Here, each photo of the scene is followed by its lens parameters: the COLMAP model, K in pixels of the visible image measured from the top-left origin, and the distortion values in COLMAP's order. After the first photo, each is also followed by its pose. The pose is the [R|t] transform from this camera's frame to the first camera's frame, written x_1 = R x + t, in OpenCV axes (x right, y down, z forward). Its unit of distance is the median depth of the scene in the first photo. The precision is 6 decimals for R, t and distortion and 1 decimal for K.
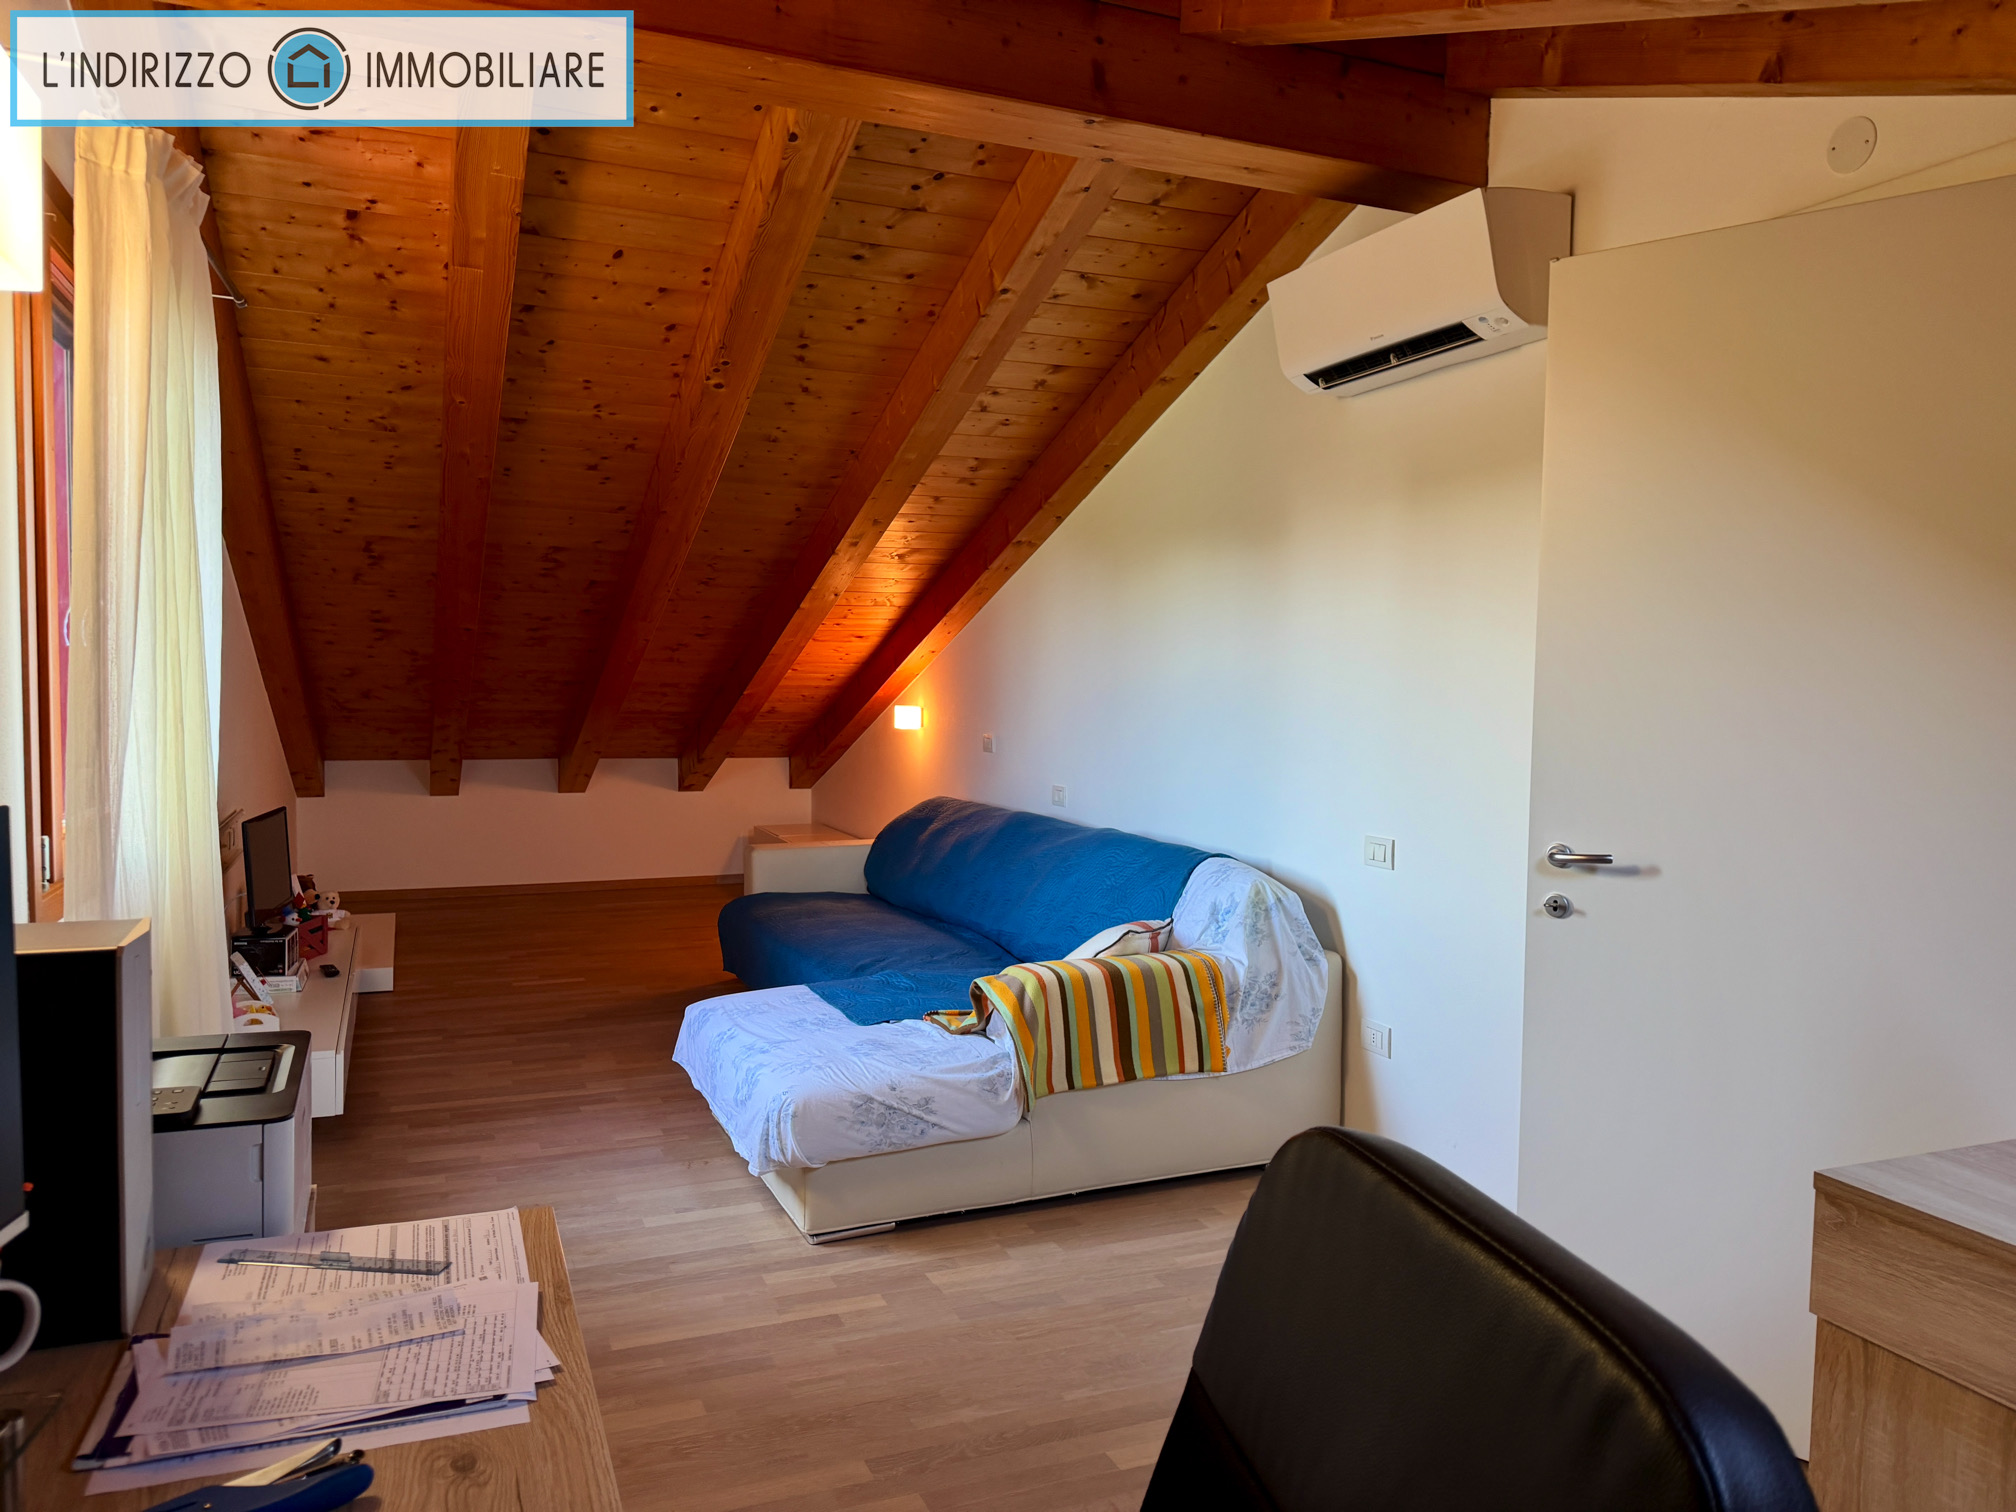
lens RADIAL K [[1408.4, 0, 1008.0], [0, 1408.4, 756.0], [0, 0, 1]] dist [0.185265, -0.380401]
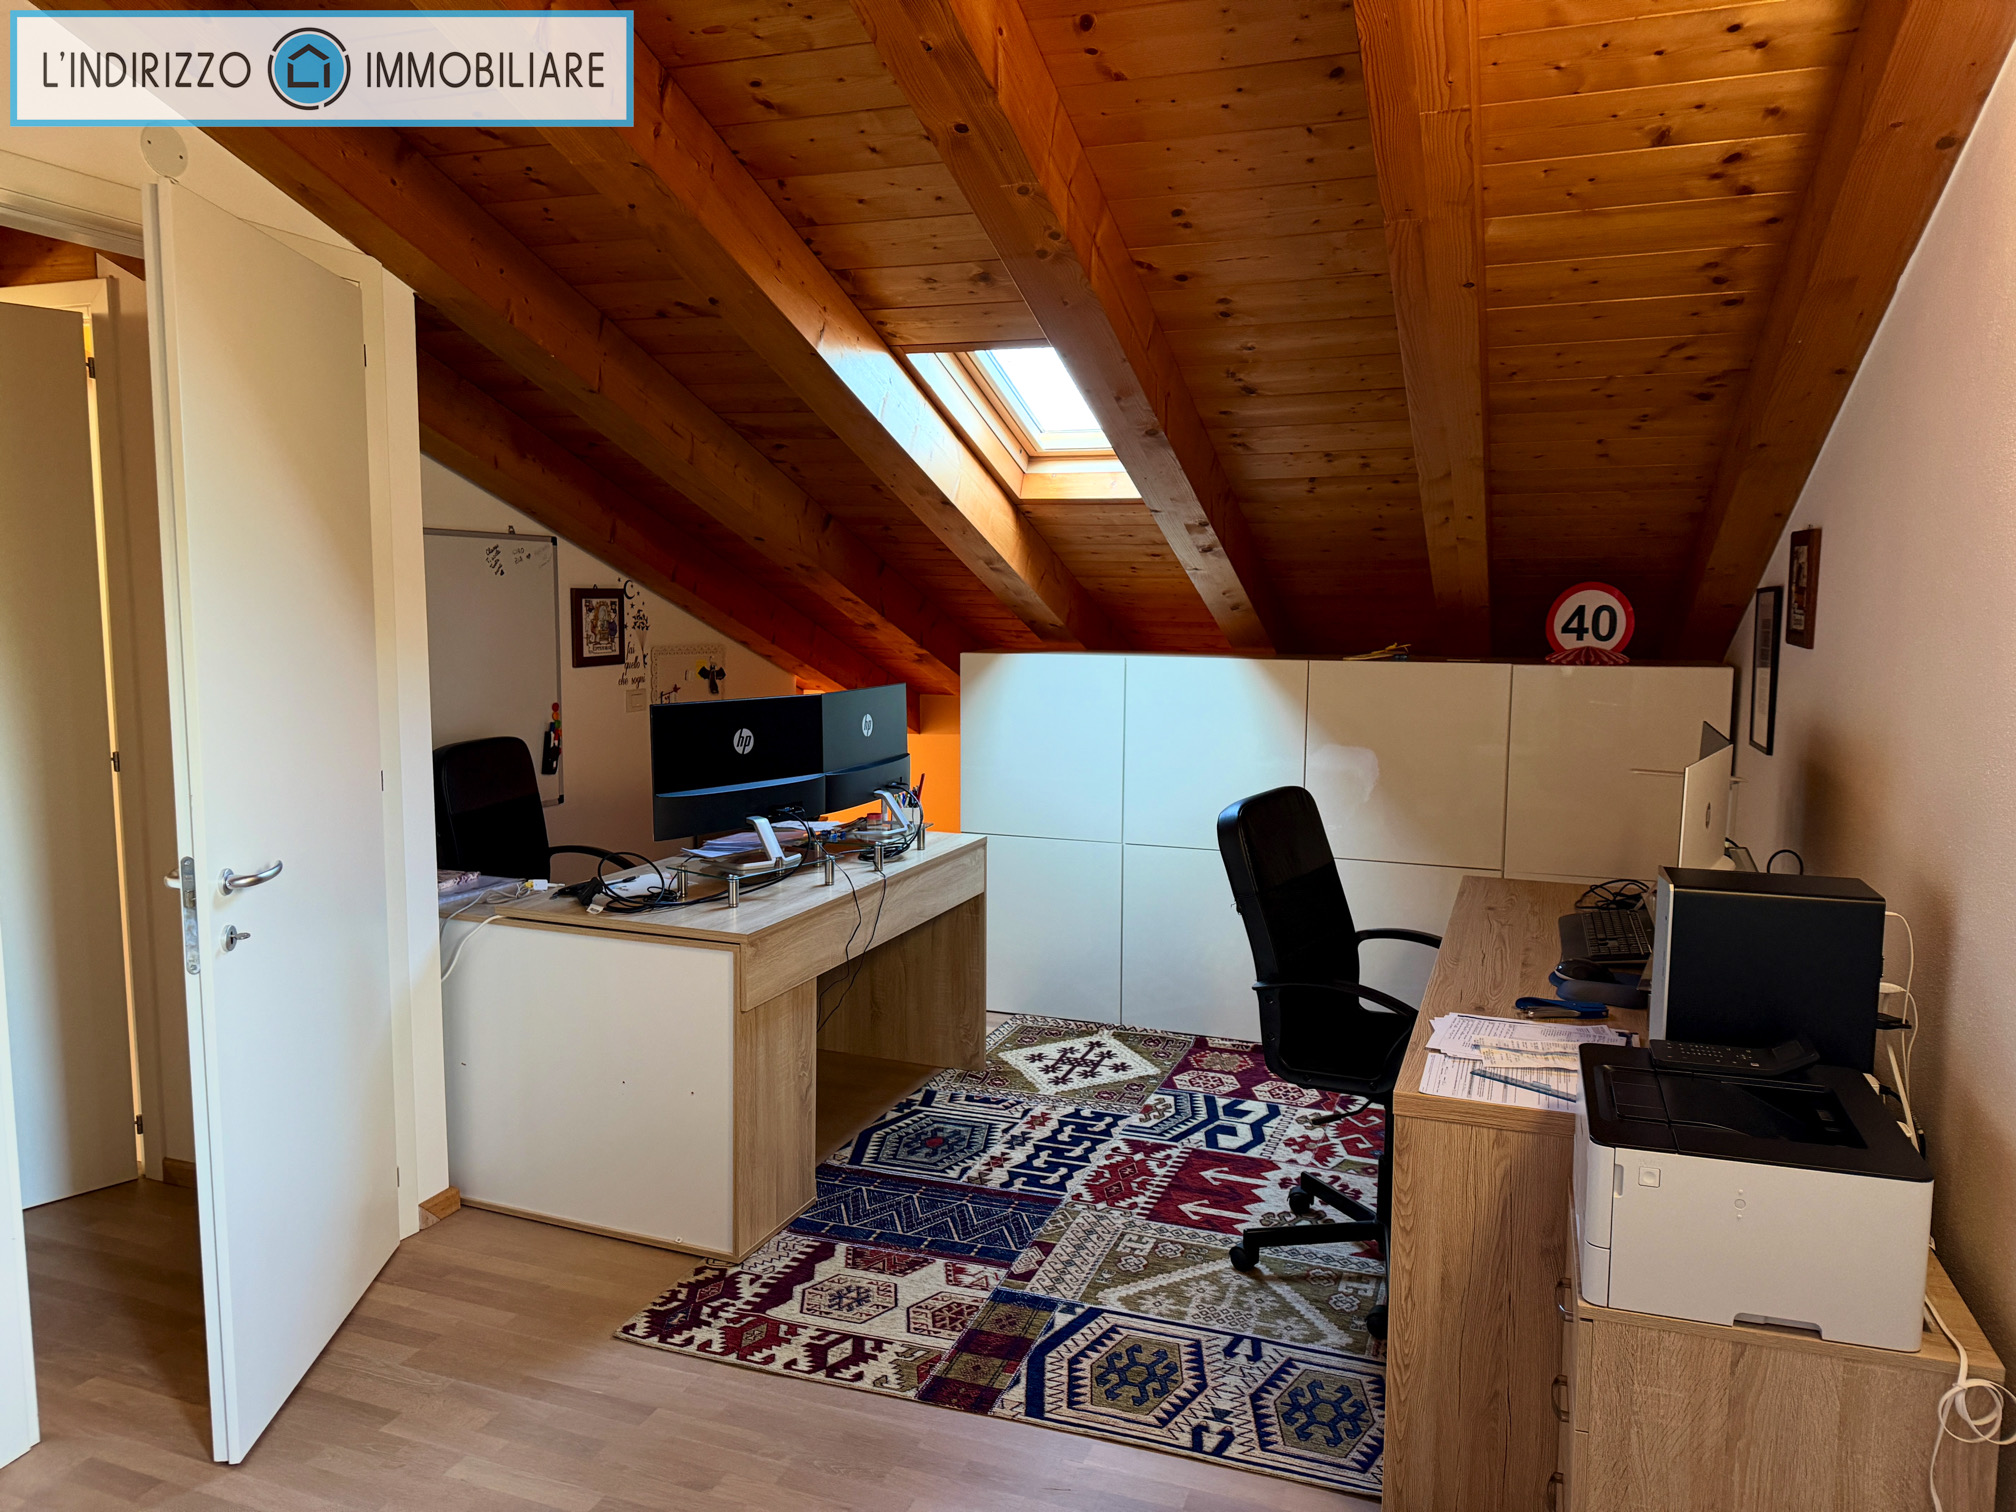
lens RADIAL K [[1414.5, 0, 1006.8], [0, 1414.5, 768.5], [0, 0, 1]] dist [0.055179, -0.064931]
pose [[-0.735091, -0.110926, 0.668833, -0.408745], [0.020059, 0.982534, 0.185000, -0.113910], [-0.677672, 0.149408, -0.720027, 0.967416]]
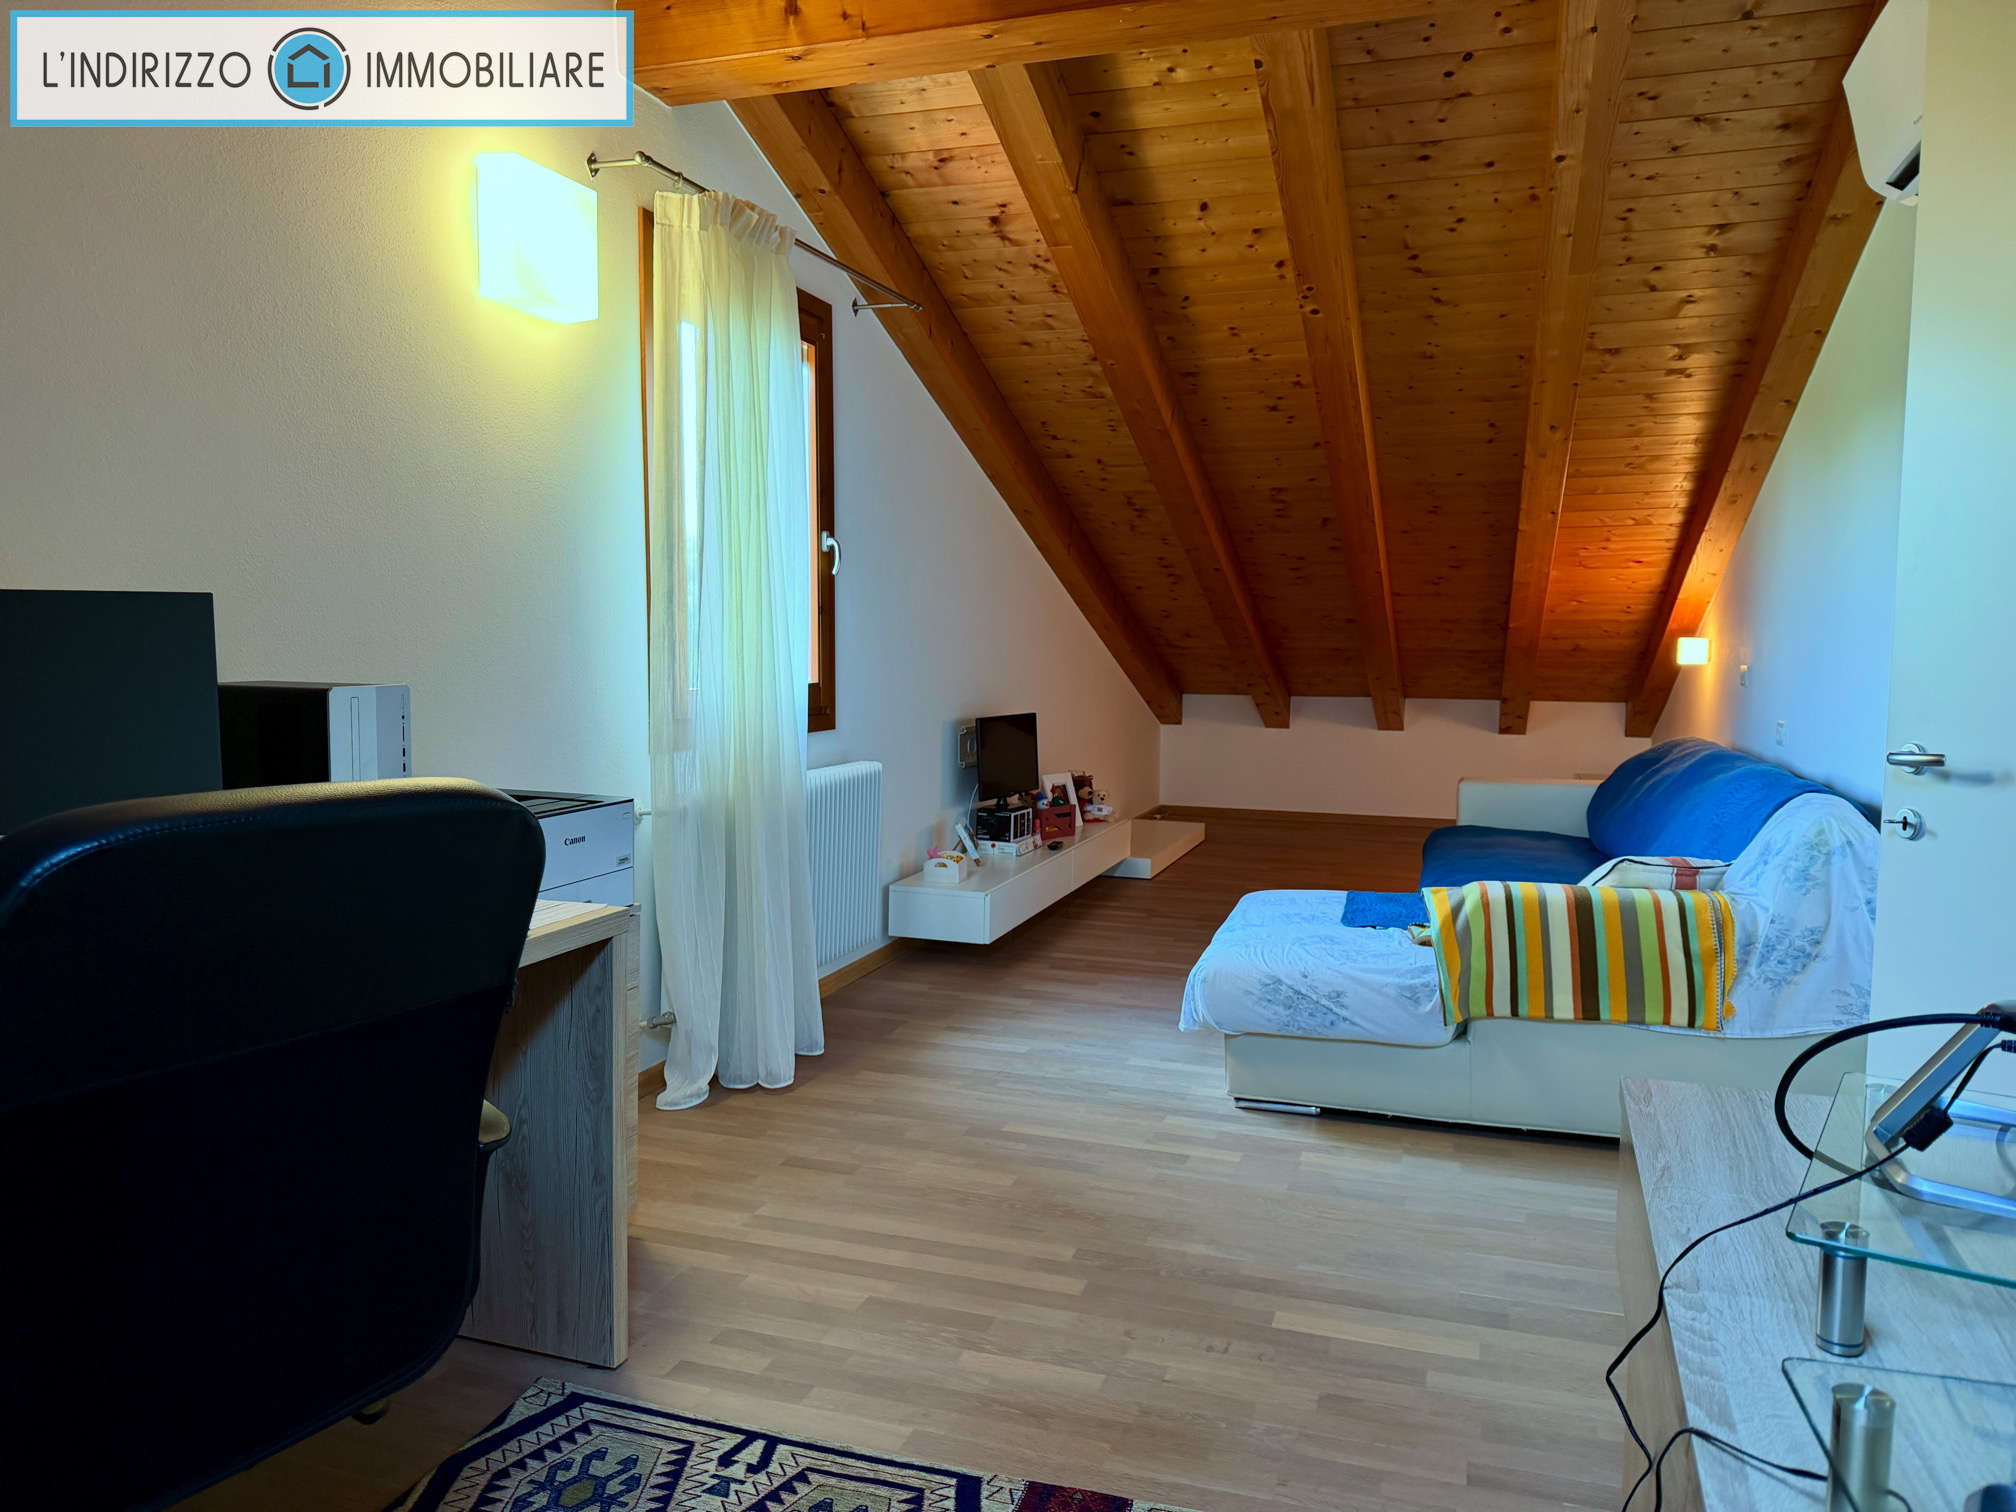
lens RADIAL K [[1408.4, 0, 1008.0], [0, 1408.4, 756.0], [0, 0, 1]] dist [0.185265, -0.380401]
pose [[0.753616, 0.047769, -0.655576, 0.393218], [-0.033629, 0.998852, 0.034125, 0.043190], [0.656454, -0.003671, 0.754357, 0.075257]]
